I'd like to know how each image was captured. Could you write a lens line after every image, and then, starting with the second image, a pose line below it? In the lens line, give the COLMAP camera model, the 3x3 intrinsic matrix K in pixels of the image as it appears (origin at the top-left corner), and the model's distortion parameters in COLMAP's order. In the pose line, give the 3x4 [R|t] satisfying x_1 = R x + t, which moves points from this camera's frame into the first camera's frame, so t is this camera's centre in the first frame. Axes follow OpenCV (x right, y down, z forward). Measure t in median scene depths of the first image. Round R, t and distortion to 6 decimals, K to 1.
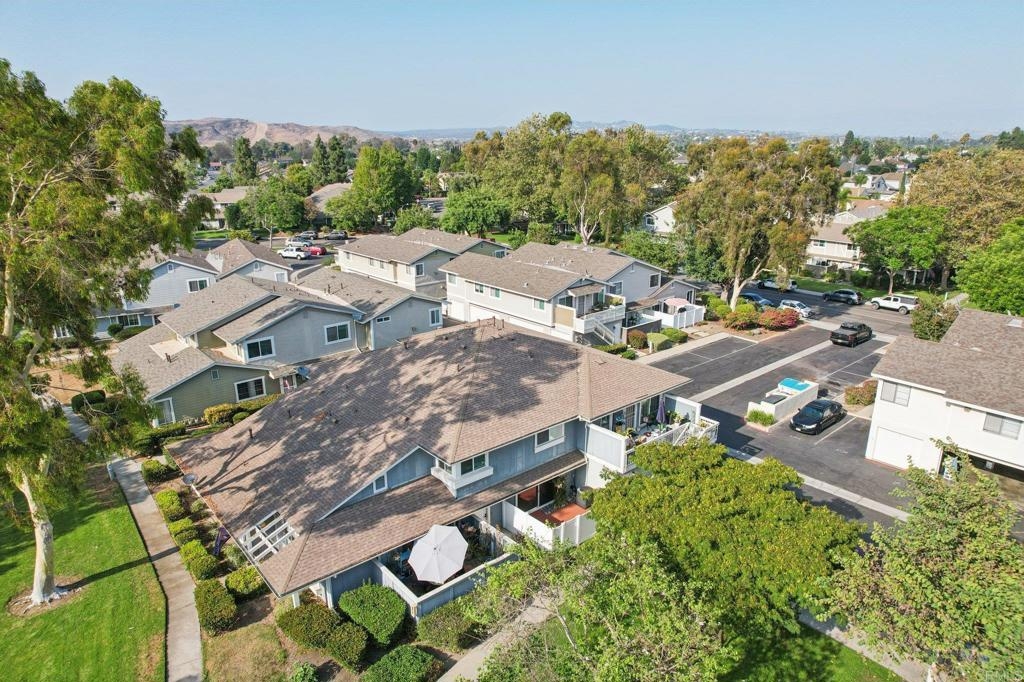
lens RADIAL K [[654.5, 0, 514.8], [0, 654.5, 342.8], [0, 0, 1]] dist [-0.069982, 0.060994]
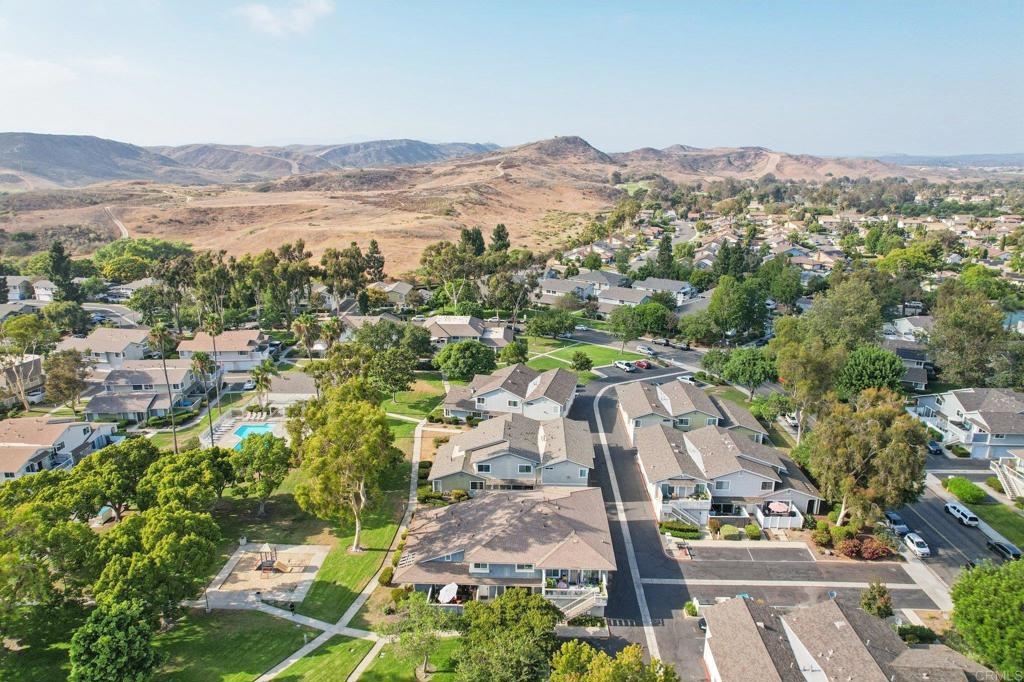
lens RADIAL K [[654.5, 0, 512.9], [0, 654.5, 347.1], [0, 0, 1]] dist [-0.069982, 0.060994]
pose [[0.734315, 0.191178, -0.651332, 0.930792], [-0.205096, 0.977162, 0.055589, -0.492945], [0.647084, 0.092765, 0.756754, -0.523217]]
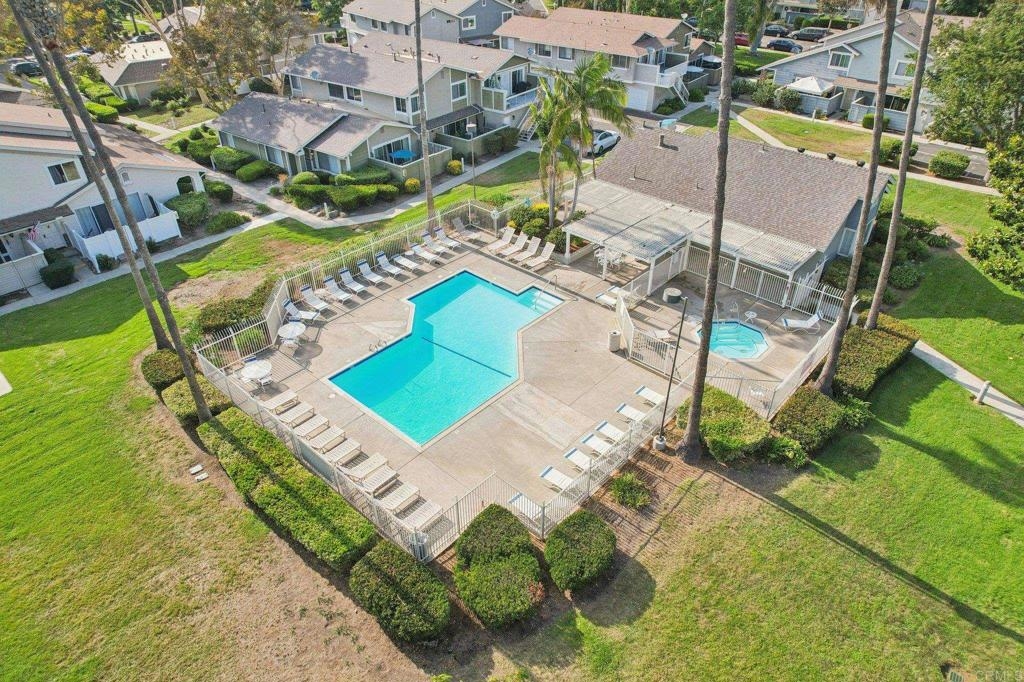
lens RADIAL K [[654.5, 0, 513.6], [0, 654.5, 347.0], [0, 0, 1]] dist [-0.069982, 0.060994]
pose [[0.100102, 0.580307, -0.808223, -0.807542], [-0.291176, 0.793826, 0.533907, -0.181956], [0.951418, 0.181890, 0.248435, 0.652342]]
